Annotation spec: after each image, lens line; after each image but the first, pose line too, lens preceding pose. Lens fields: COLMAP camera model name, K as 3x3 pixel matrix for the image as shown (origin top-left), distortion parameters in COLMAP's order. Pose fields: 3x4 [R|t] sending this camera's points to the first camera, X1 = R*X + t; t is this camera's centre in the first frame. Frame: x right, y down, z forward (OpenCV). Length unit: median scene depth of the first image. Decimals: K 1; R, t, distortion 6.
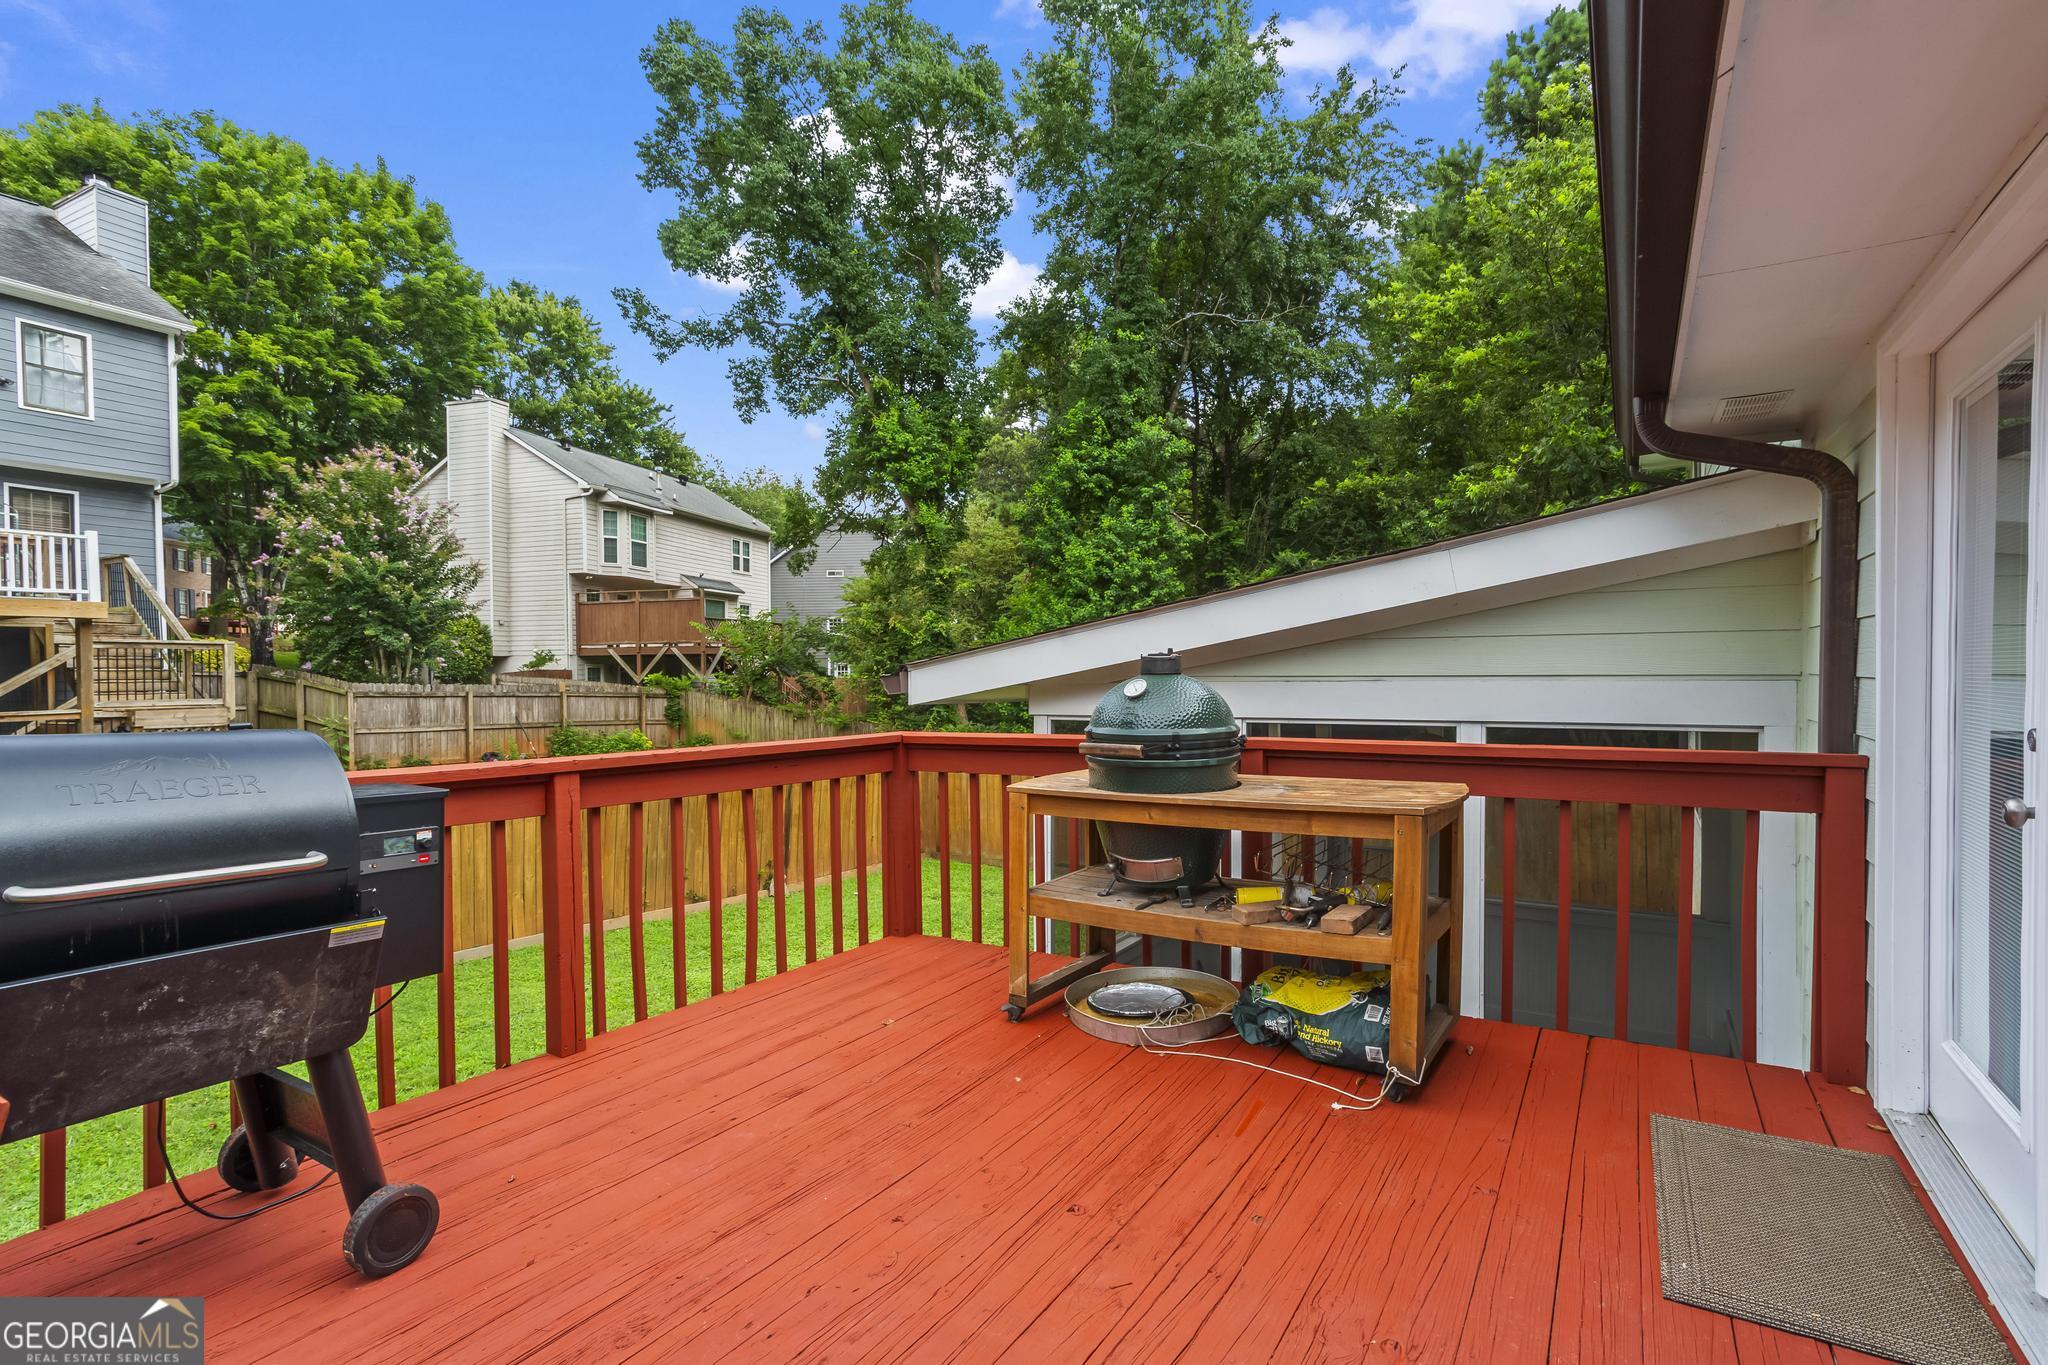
lens RADIAL K [[967.1, 0, 1024.0], [0, 967.1, 682.5], [0, 0, 1]] dist [-0.078812, 0.042651]
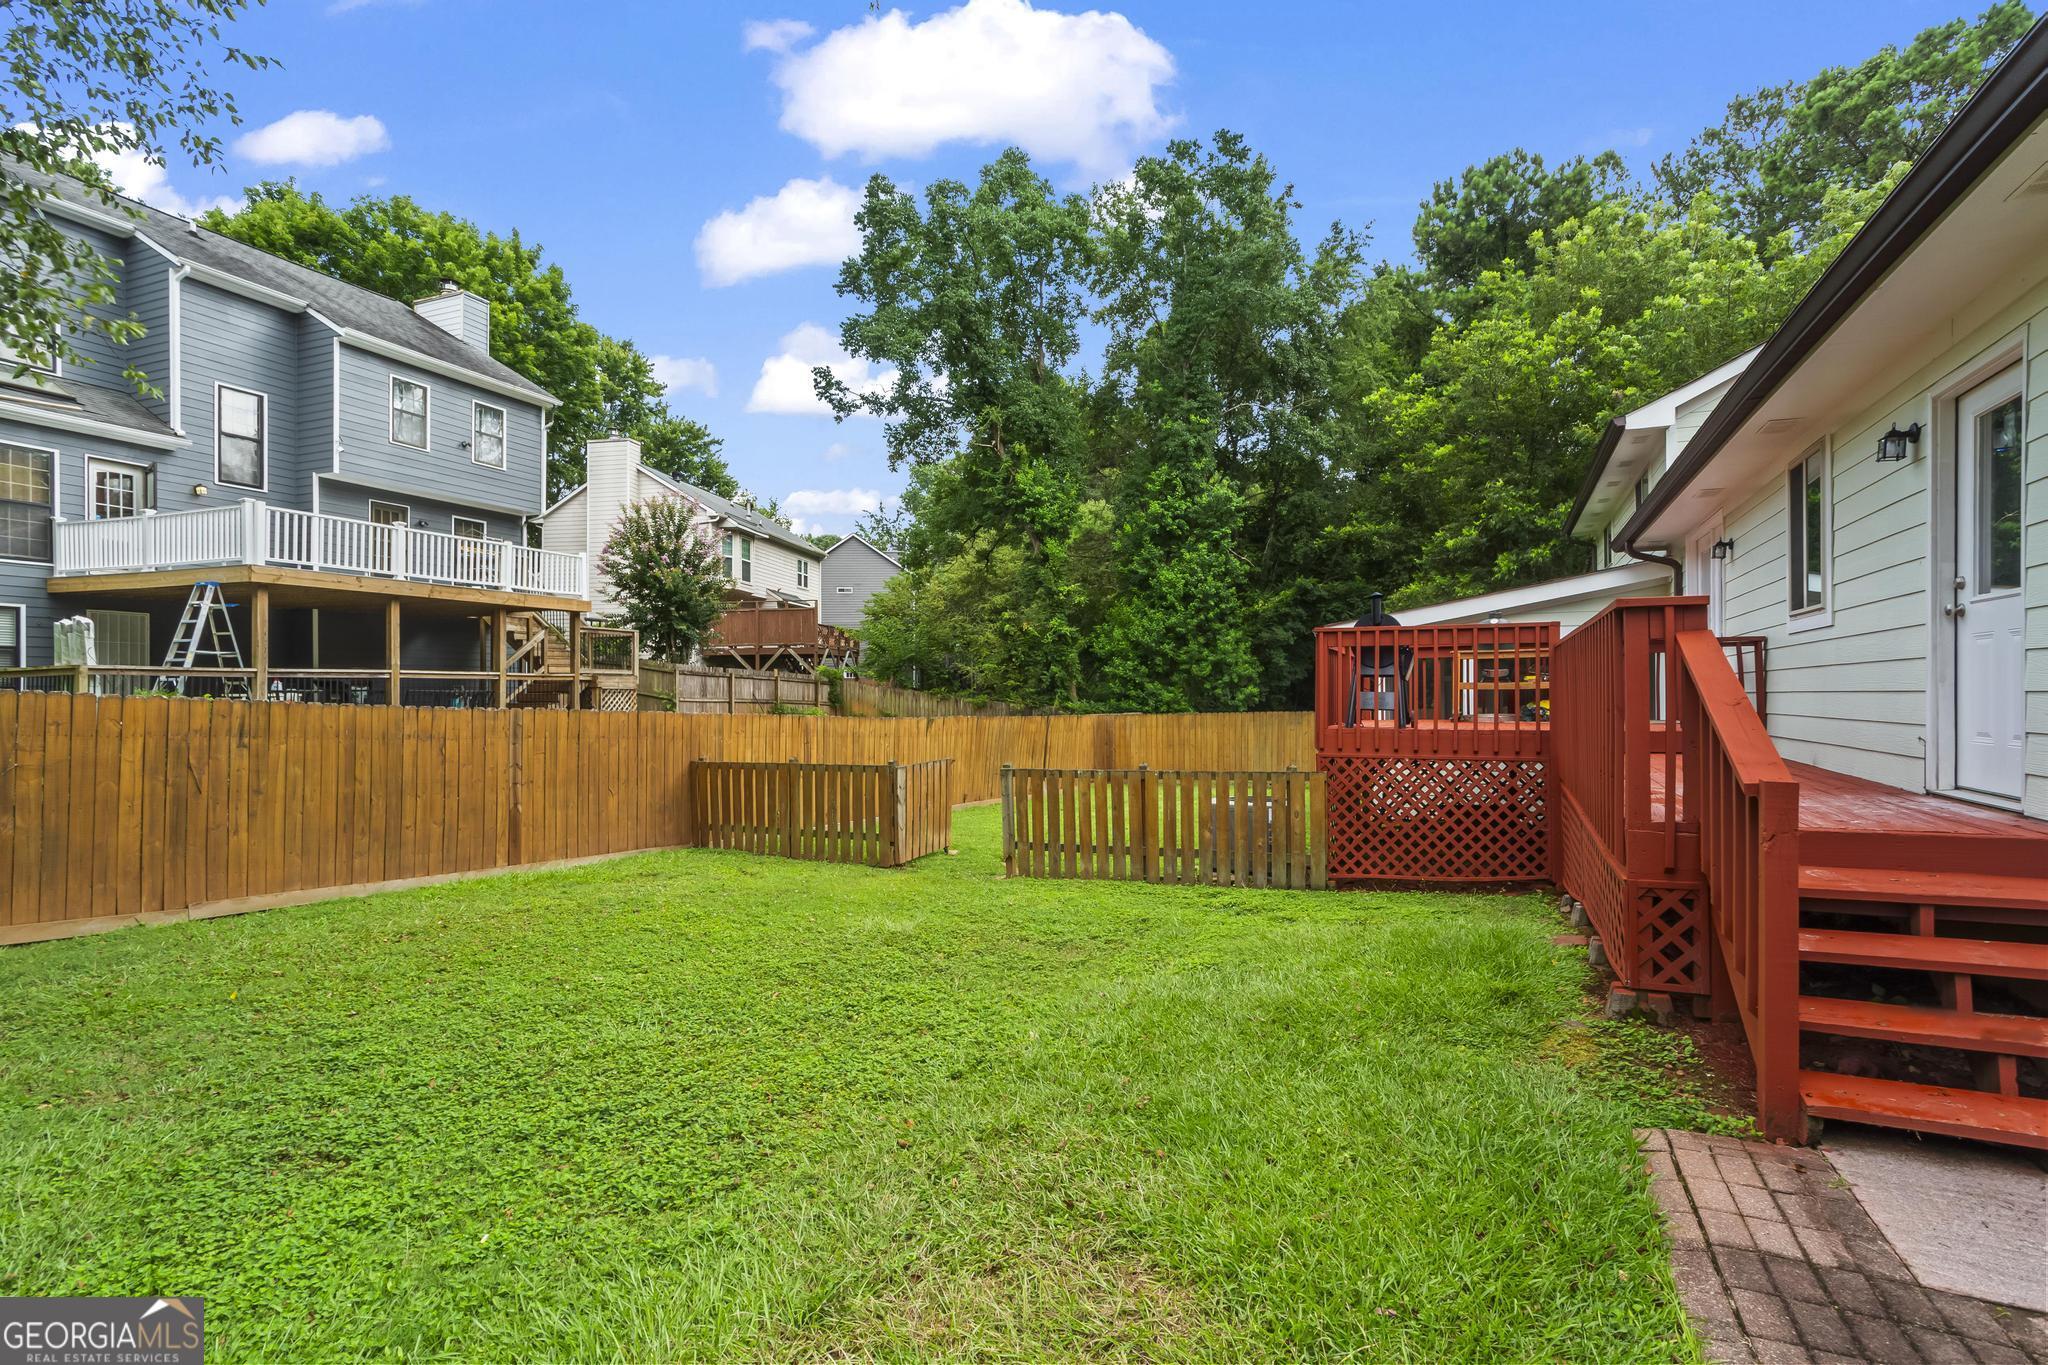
lens RADIAL K [[967.1, 0, 1024.0], [0, 967.1, 682.5], [0, 0, 1]] dist [-0.078812, 0.042651]
pose [[0.993403, 0.002045, 0.114661, -0.288244], [0.000440, 0.999766, -0.021644, 0.044300], [-0.114679, 0.021552, 0.993169, -0.324322]]
